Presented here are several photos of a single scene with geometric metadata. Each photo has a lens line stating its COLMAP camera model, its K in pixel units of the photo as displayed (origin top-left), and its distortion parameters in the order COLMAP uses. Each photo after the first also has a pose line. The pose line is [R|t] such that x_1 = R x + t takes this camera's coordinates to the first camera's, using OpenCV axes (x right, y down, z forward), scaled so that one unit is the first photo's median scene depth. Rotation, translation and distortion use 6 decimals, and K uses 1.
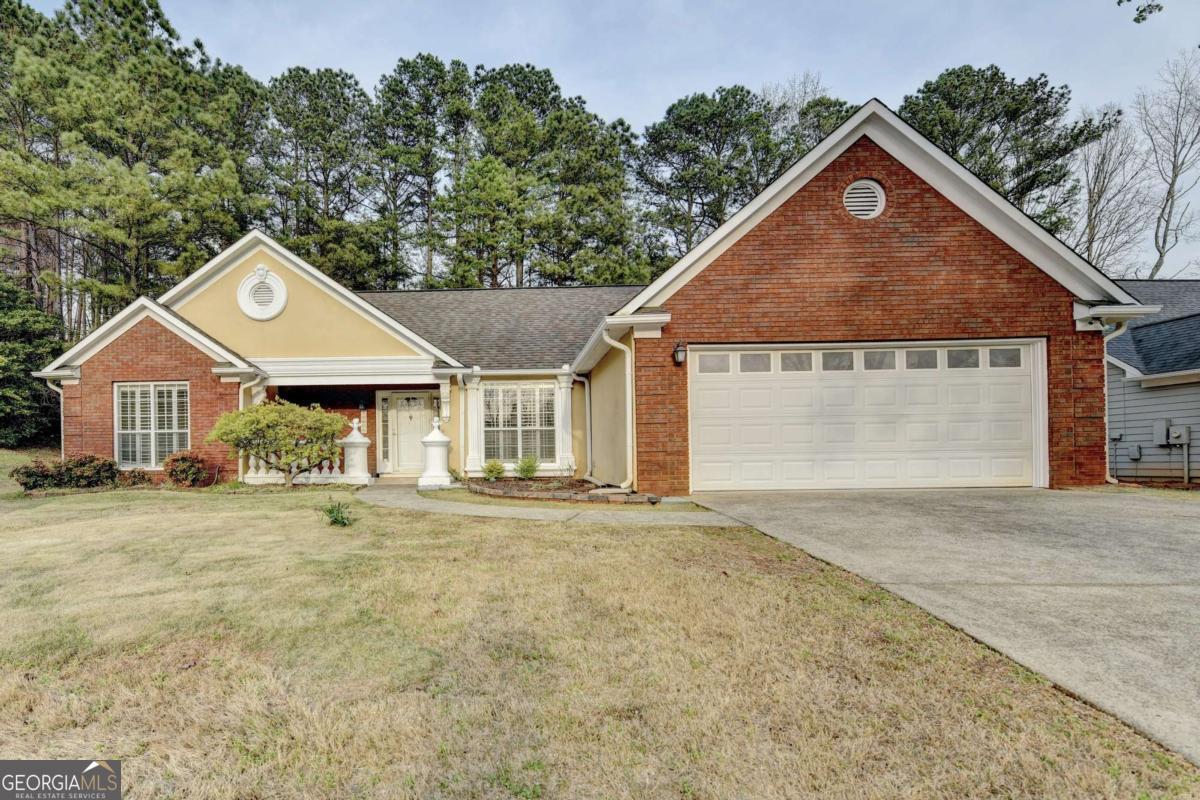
lens RADIAL K [[486.6, 0, 595.7], [0, 486.6, 414.1], [0, 0, 1]] dist [-0.018362, -0.000092]
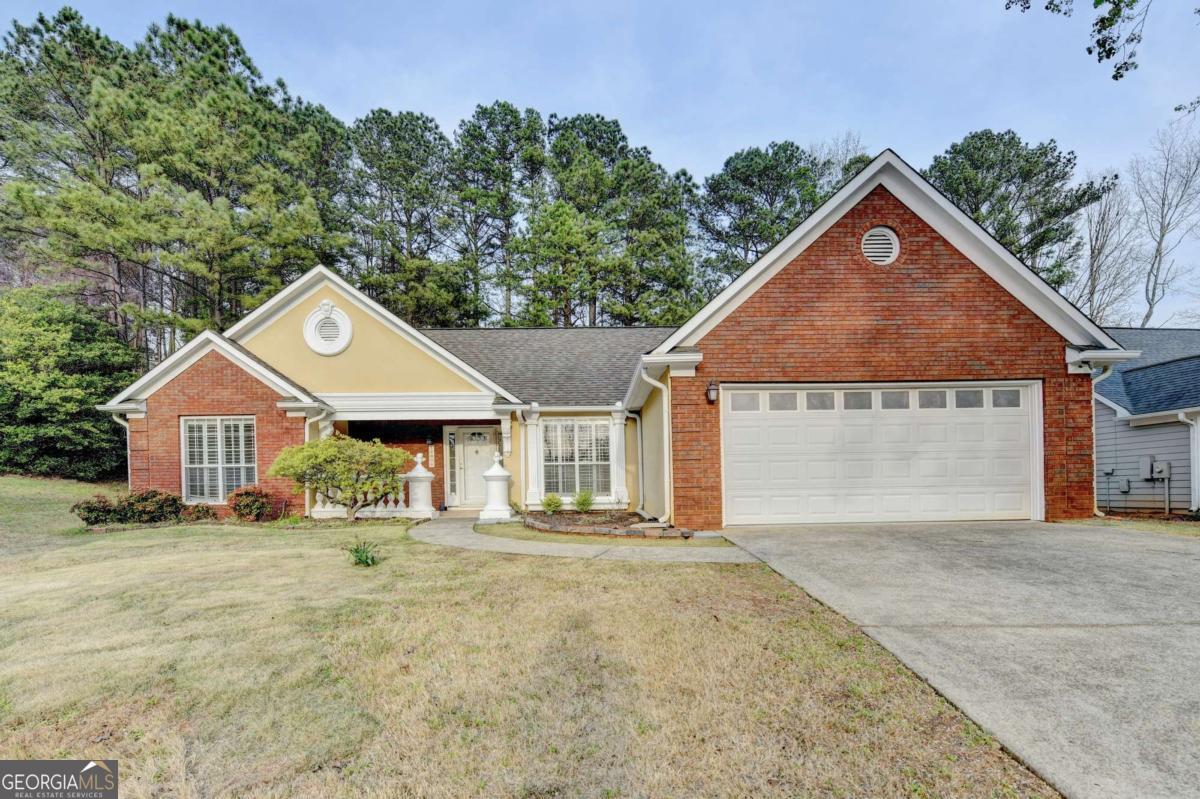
lens RADIAL K [[511.7, 0, 602.4], [0, 511.7, 457.8], [0, 0, 1]] dist [-0.021602, 0.000042]
pose [[0.997949, -0.001013, 0.063999, -0.189500], [0.000789, 0.999993, 0.003526, 0.016111], [-0.064002, -0.003468, 0.997944, -0.097055]]
